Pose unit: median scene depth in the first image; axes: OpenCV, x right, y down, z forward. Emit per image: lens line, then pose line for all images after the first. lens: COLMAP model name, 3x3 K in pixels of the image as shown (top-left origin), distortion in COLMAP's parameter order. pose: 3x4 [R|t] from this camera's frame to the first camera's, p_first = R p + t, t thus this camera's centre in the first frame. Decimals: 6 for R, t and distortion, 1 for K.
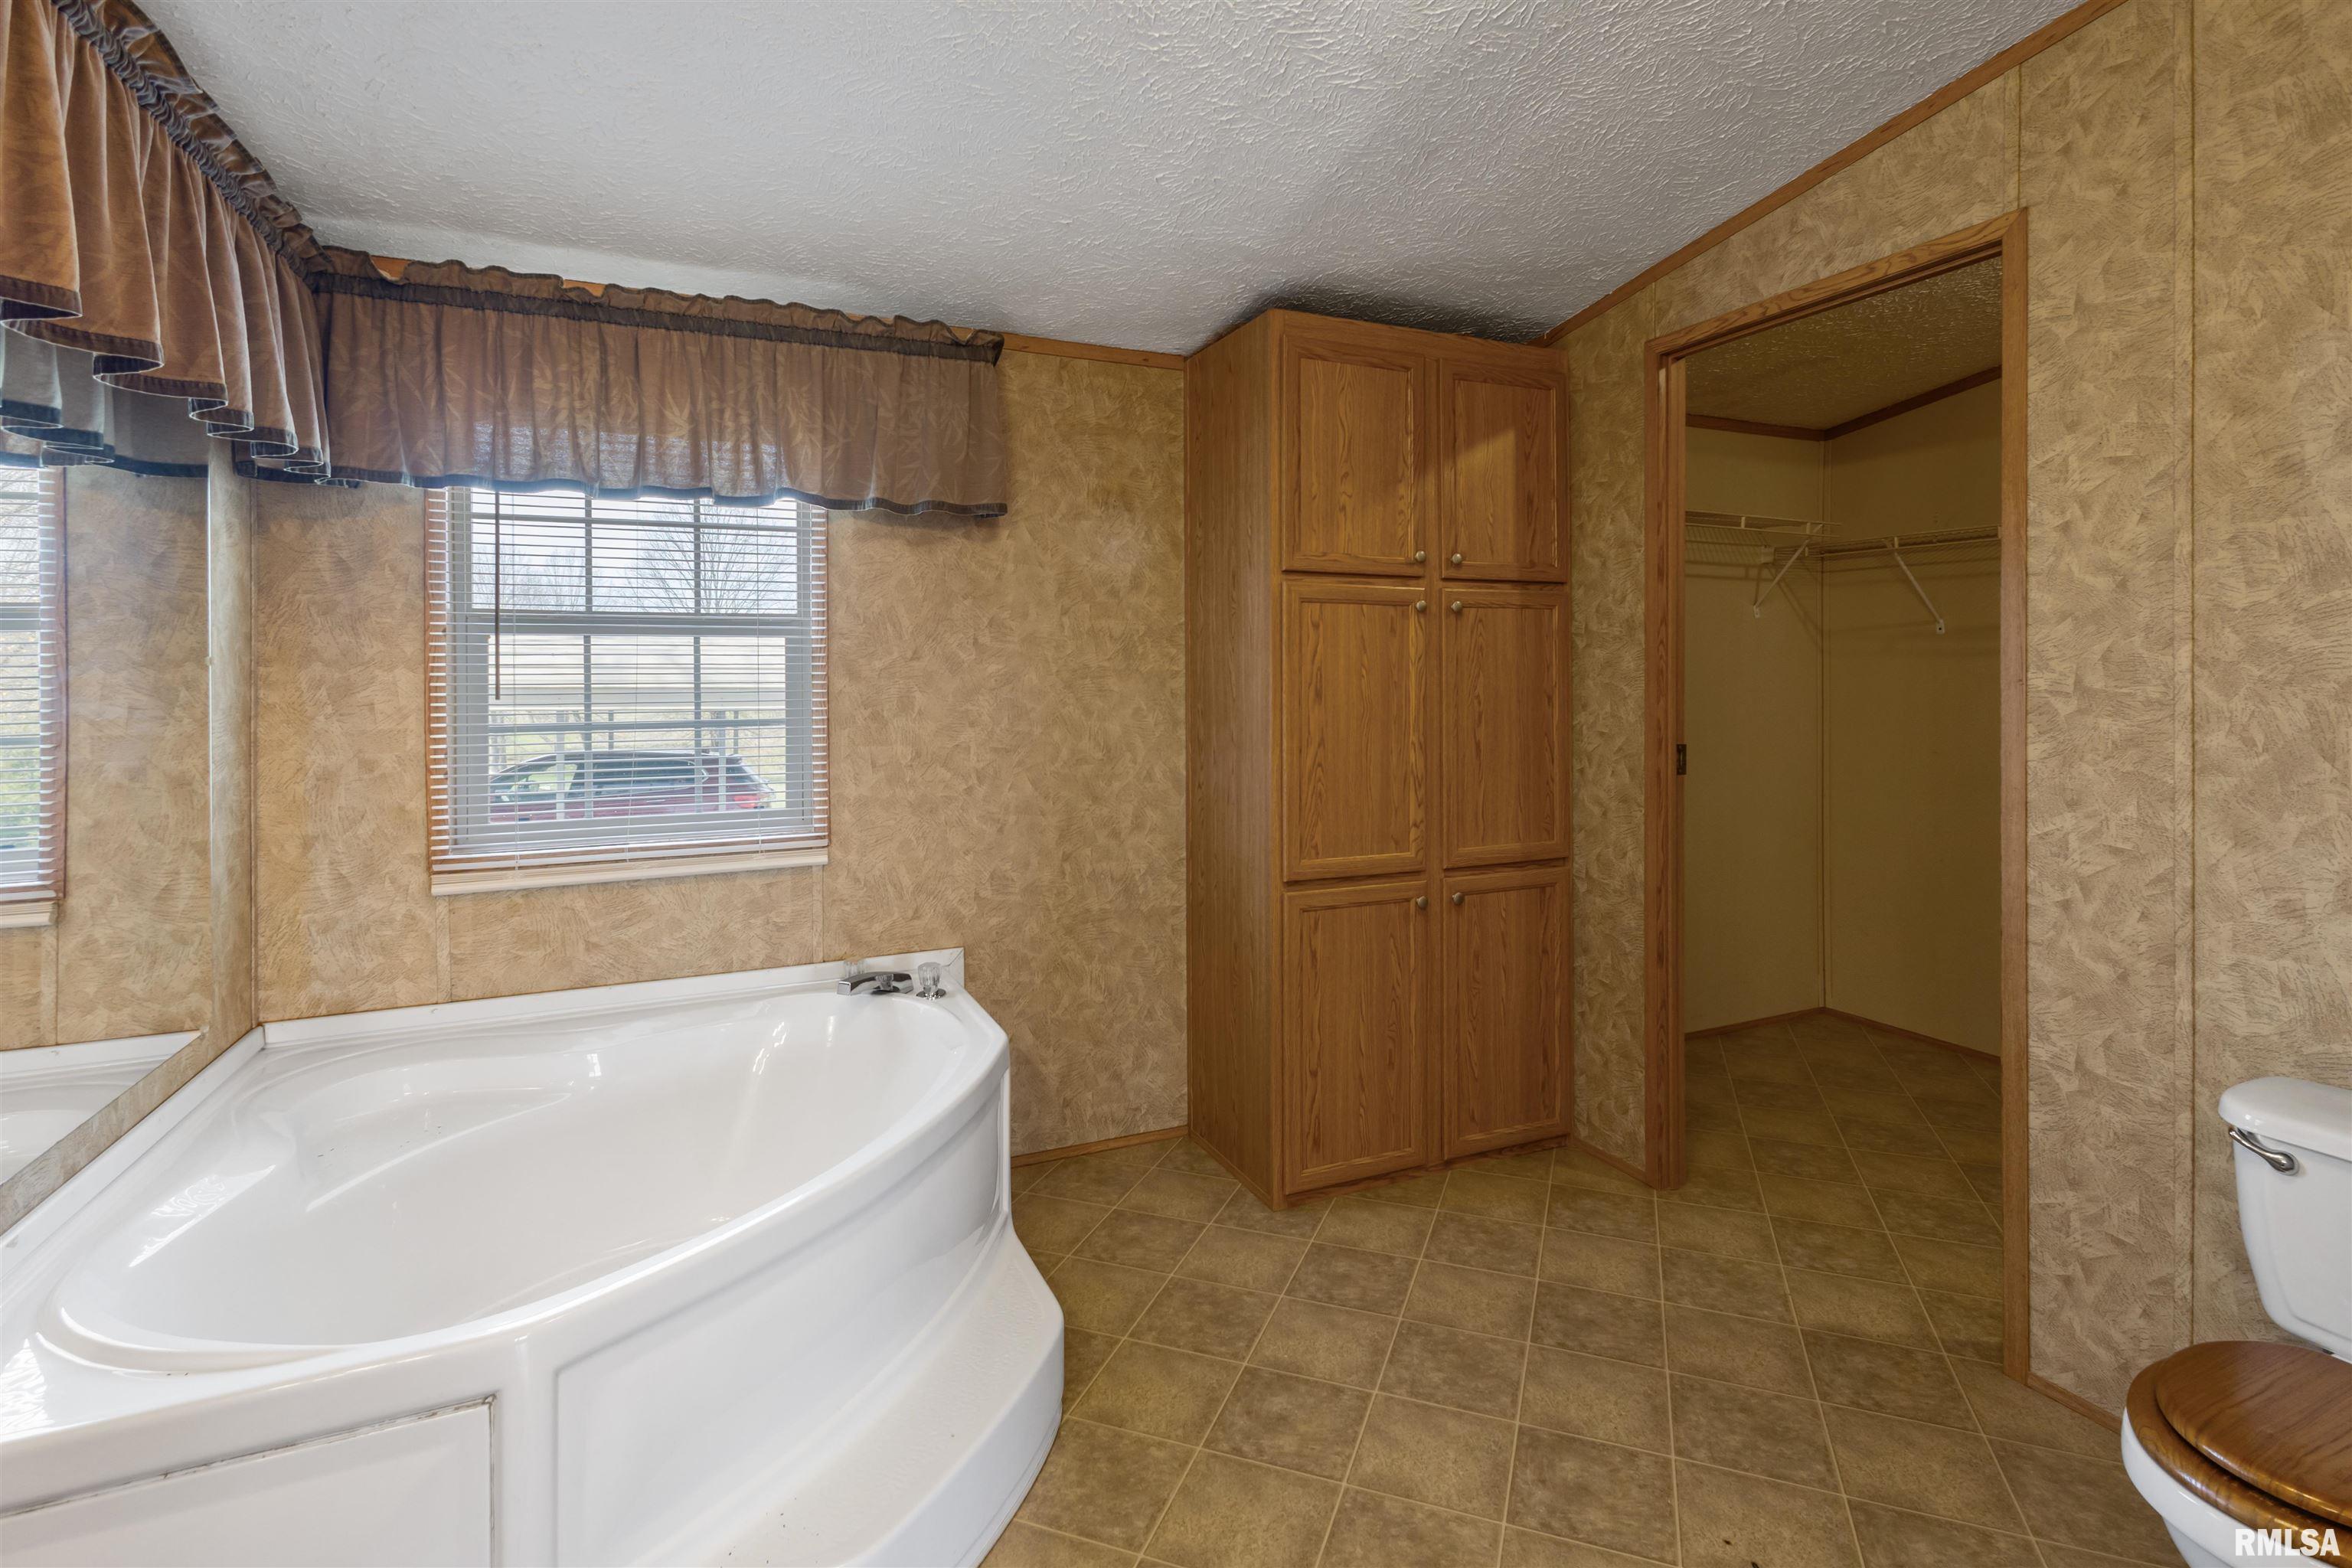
lens RADIAL K [[1110.0, 0, 1169.8], [0, 1110.0, 672.7], [0, 0, 1]] dist [0.002090, 0.000438]
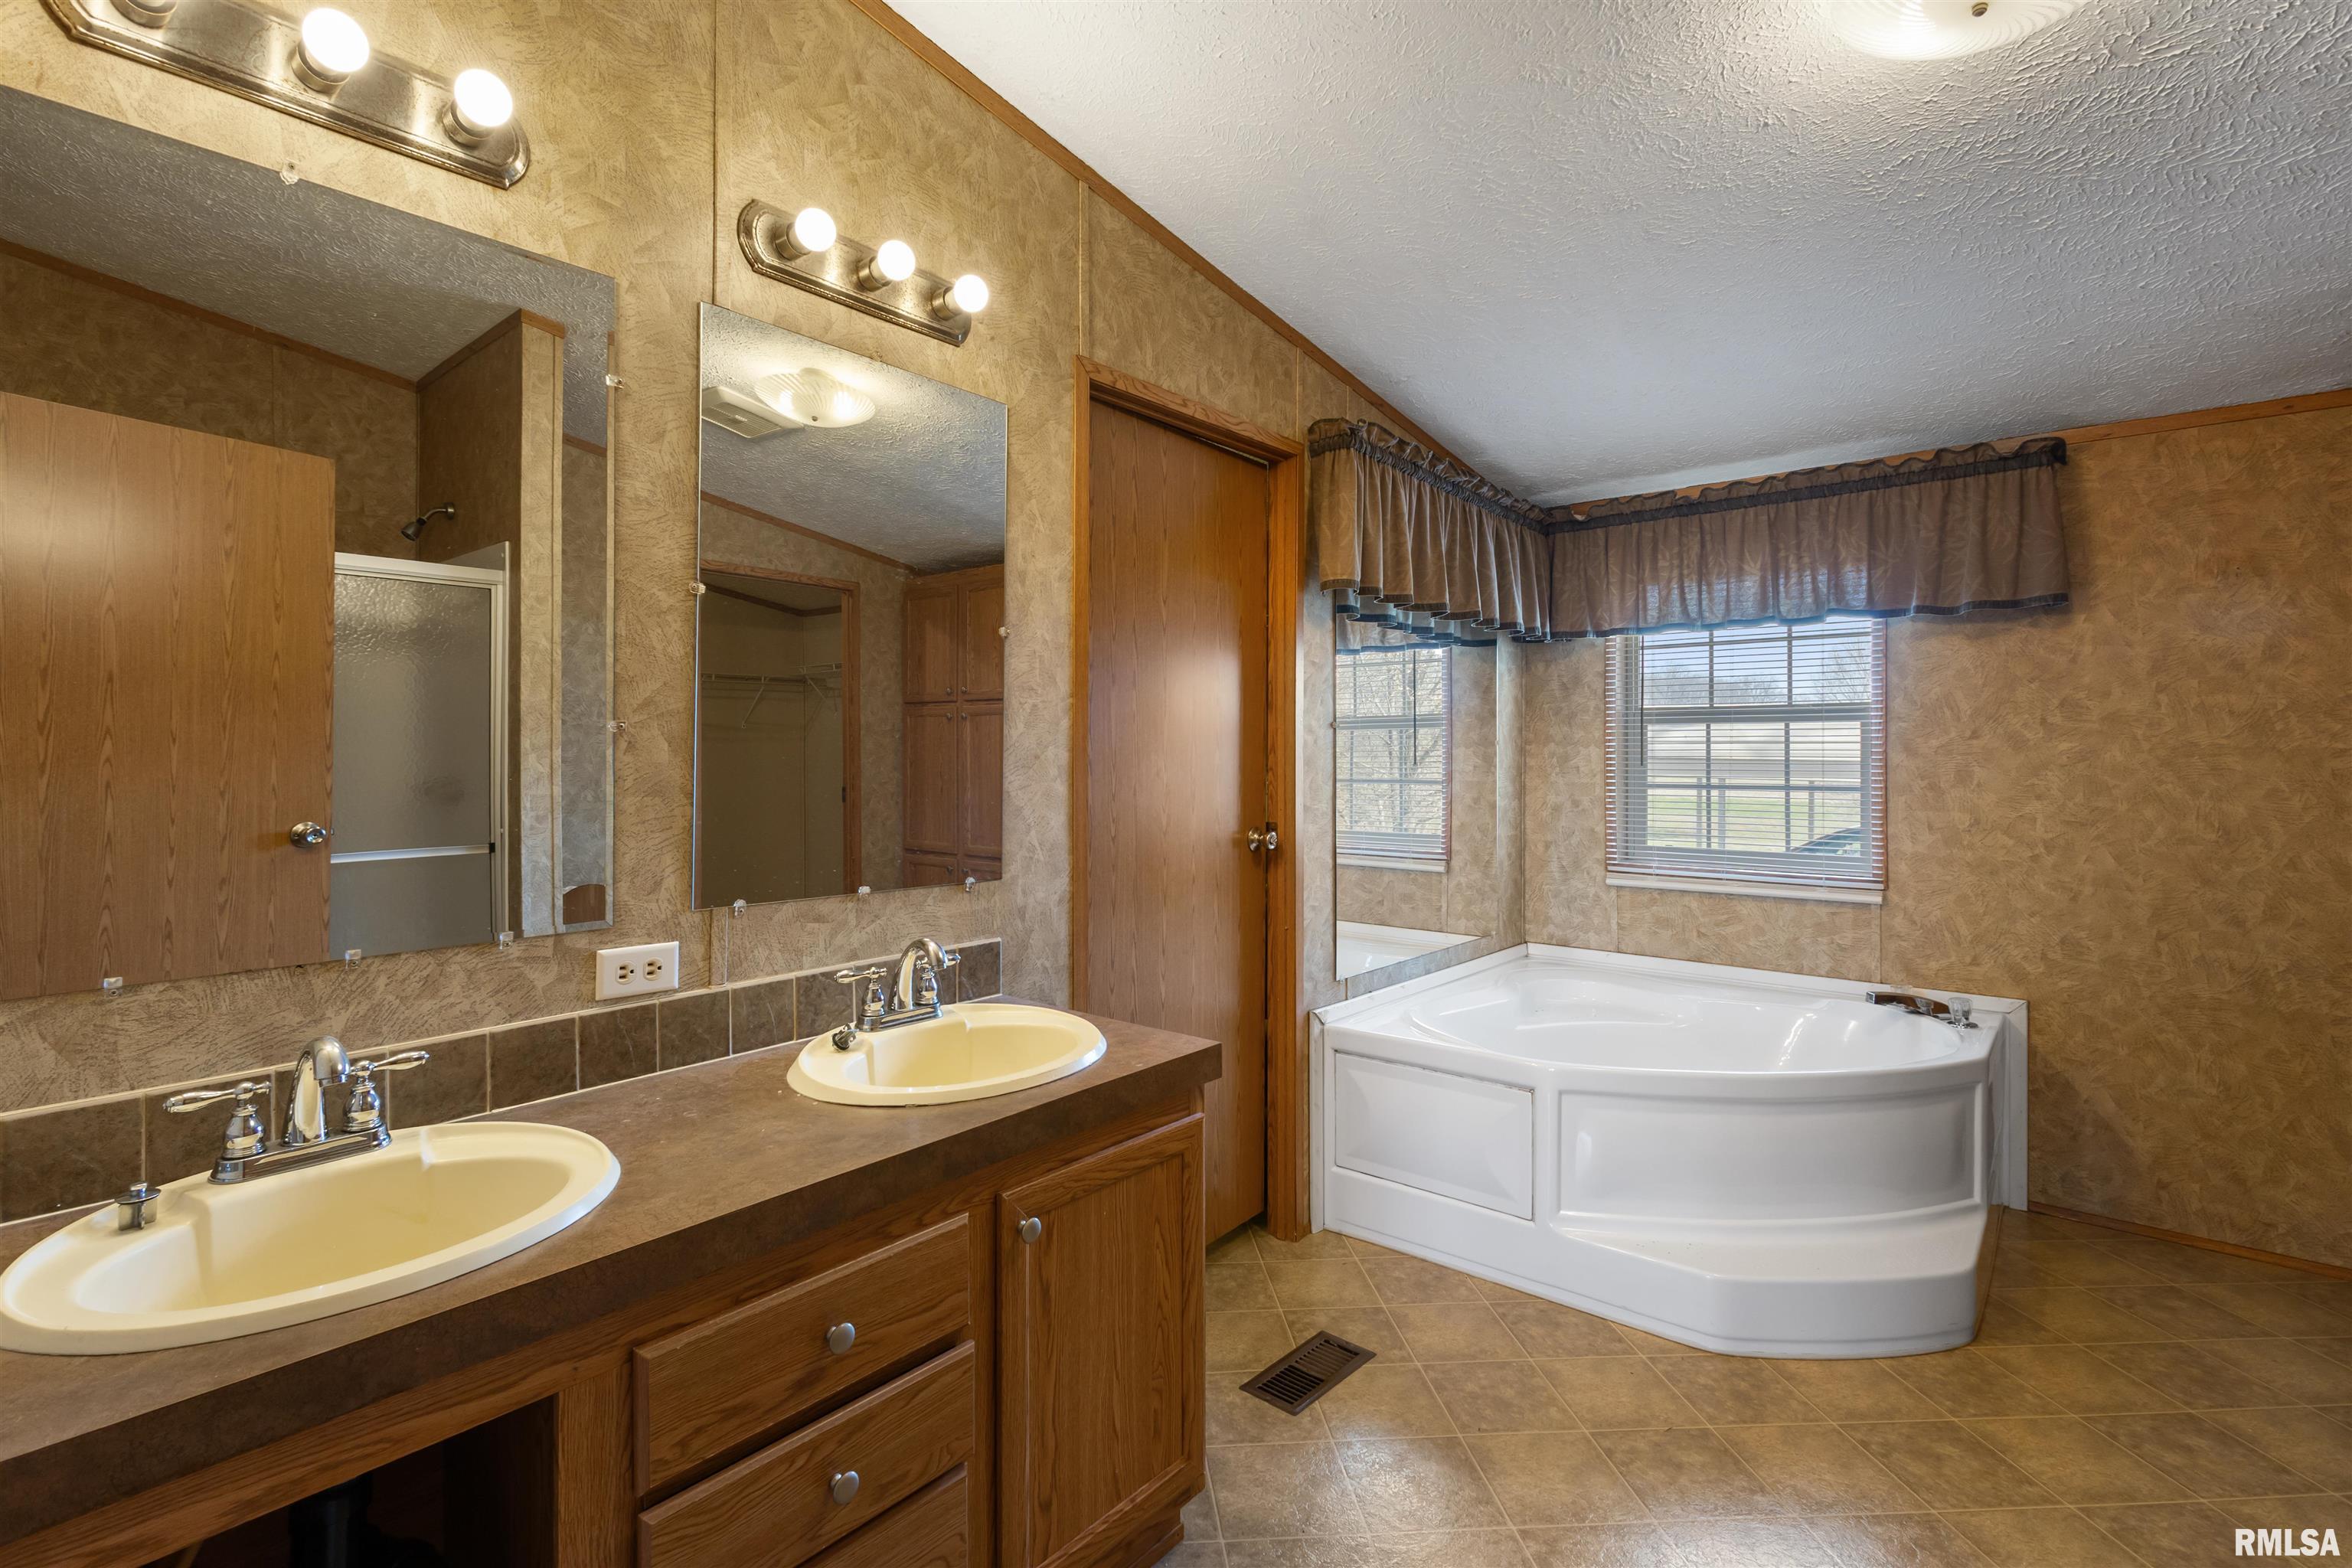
lens RADIAL K [[1109.1, 0, 1175.9], [0, 1109.1, 768.3], [0, 0, 1]] dist [0.008163, -0.000485]
pose [[0.437123, 0.019319, -0.899194, 0.486414], [-0.001530, 0.999784, 0.020737, -0.003957], [0.899400, -0.007689, 0.437058, -0.265308]]
